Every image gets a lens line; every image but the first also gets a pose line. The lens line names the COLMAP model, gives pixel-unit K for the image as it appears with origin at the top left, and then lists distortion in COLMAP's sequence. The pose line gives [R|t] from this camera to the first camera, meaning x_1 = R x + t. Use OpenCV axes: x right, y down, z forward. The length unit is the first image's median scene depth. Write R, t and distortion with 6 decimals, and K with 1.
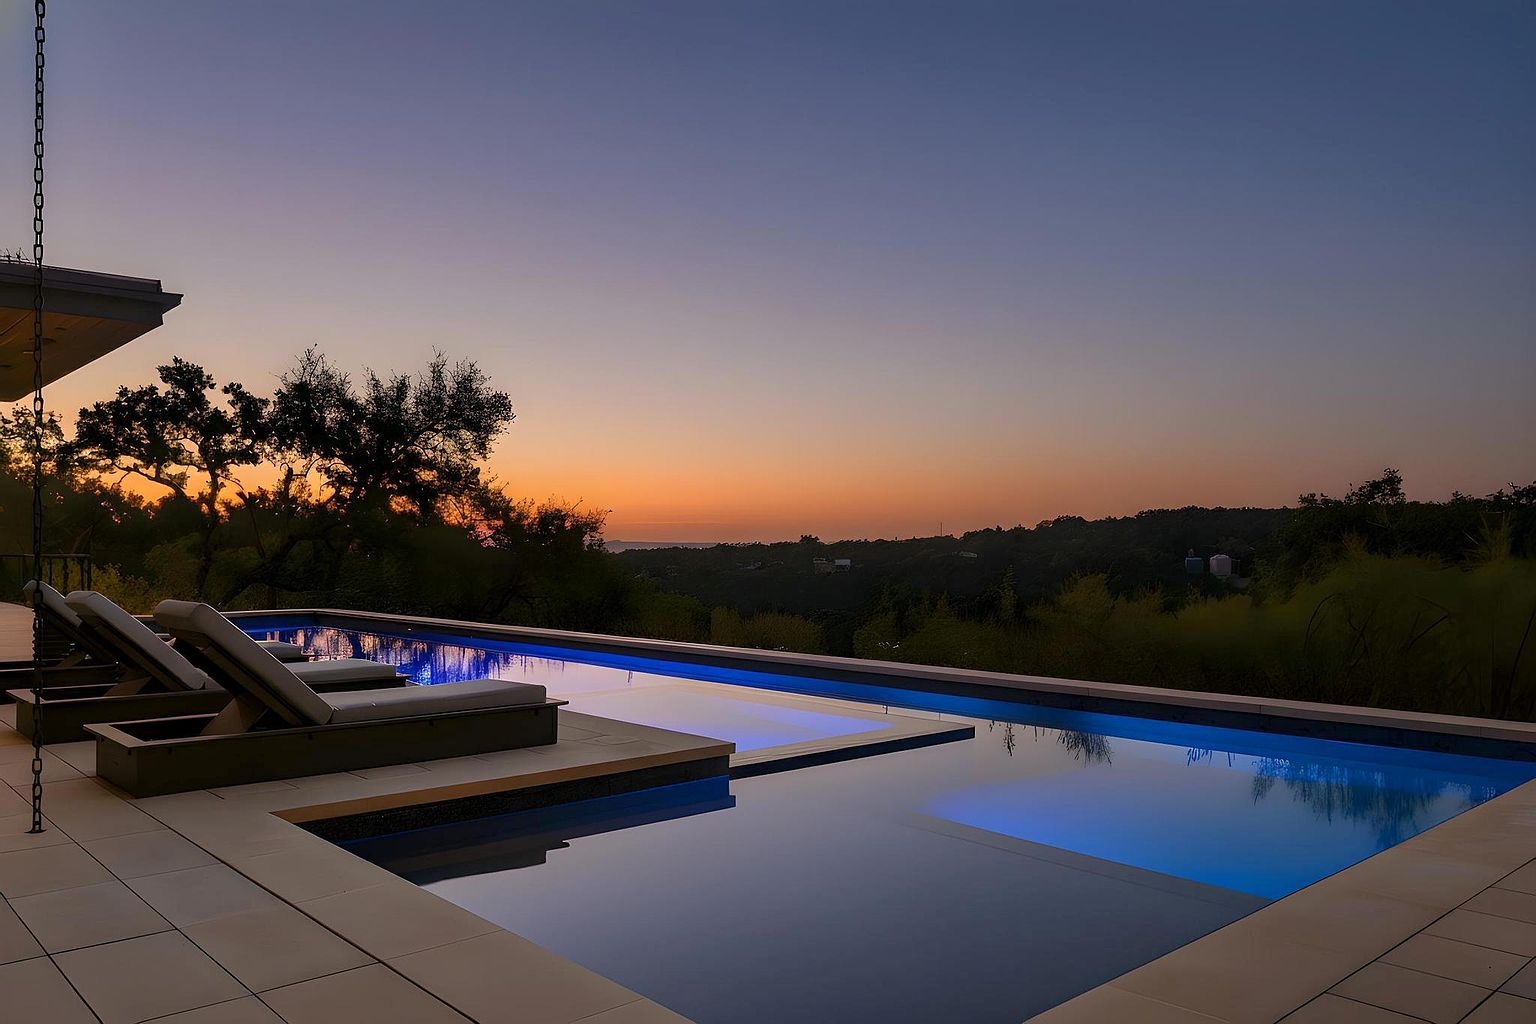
lens RADIAL K [[1129.2, 0, 705.0], [0, 1129.2, 516.5], [0, 0, 1]] dist [-0.000236, -0.001130]
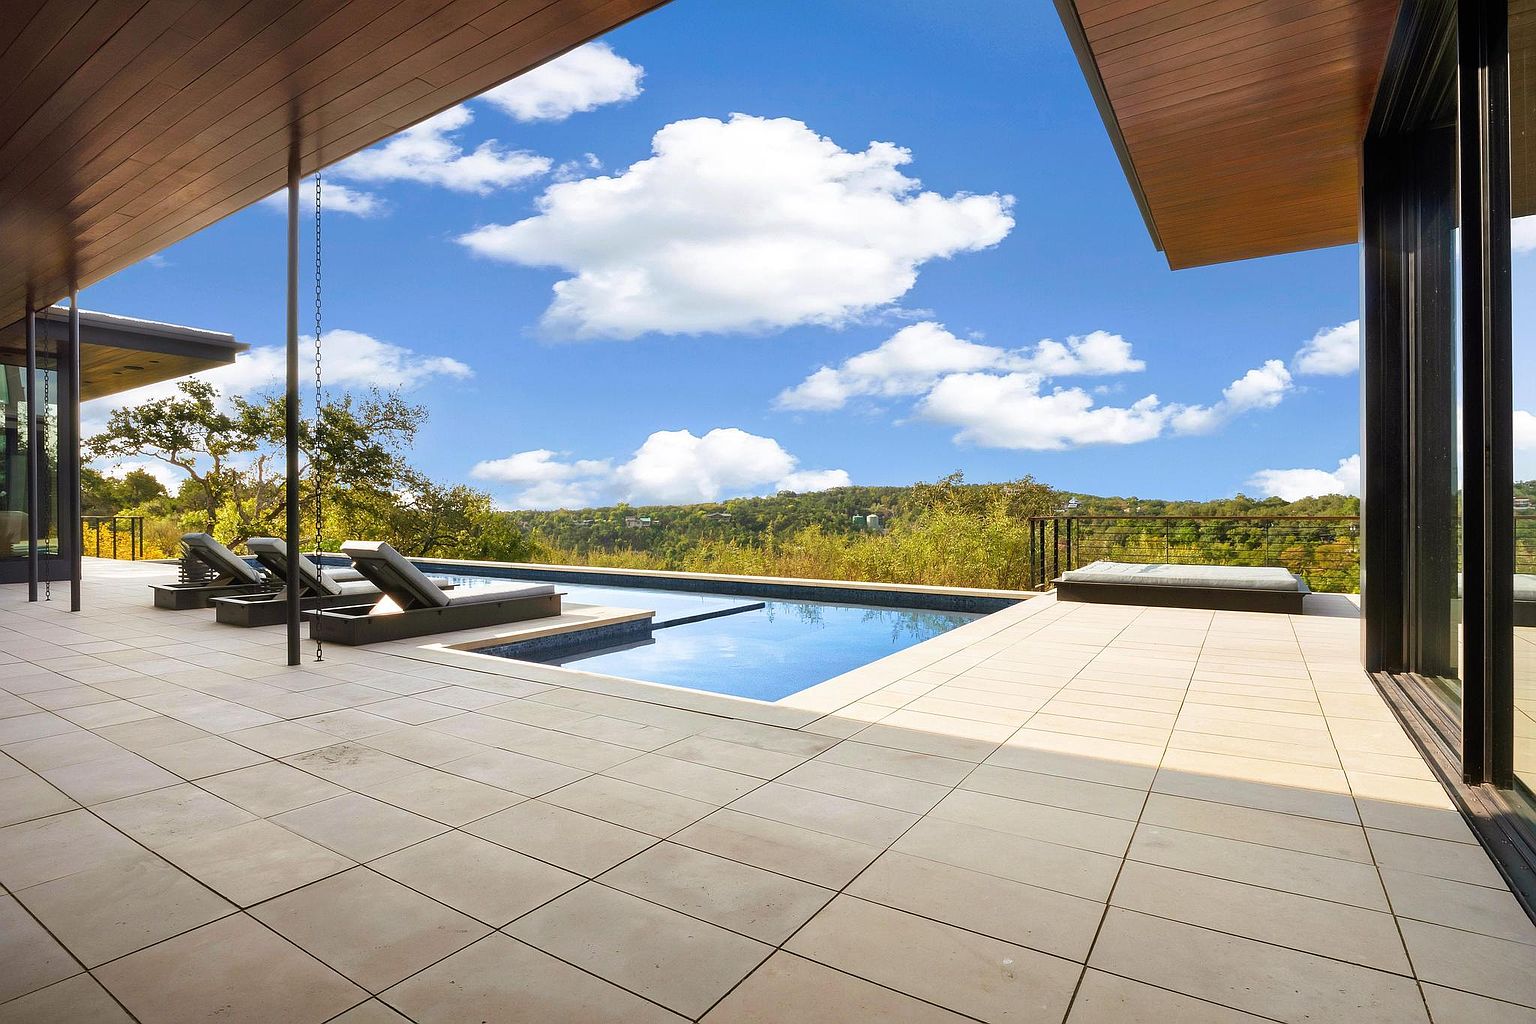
lens RADIAL K [[751.1, 0, 768.0], [0, 751.1, 512.0], [0, 0, 1]] dist [-0.012586, -0.000789]
pose [[0.956854, -0.001910, 0.290561, -0.052088], [-0.006969, 0.999540, 0.029522, -0.003544], [-0.290484, -0.030273, 0.956401, -0.094157]]
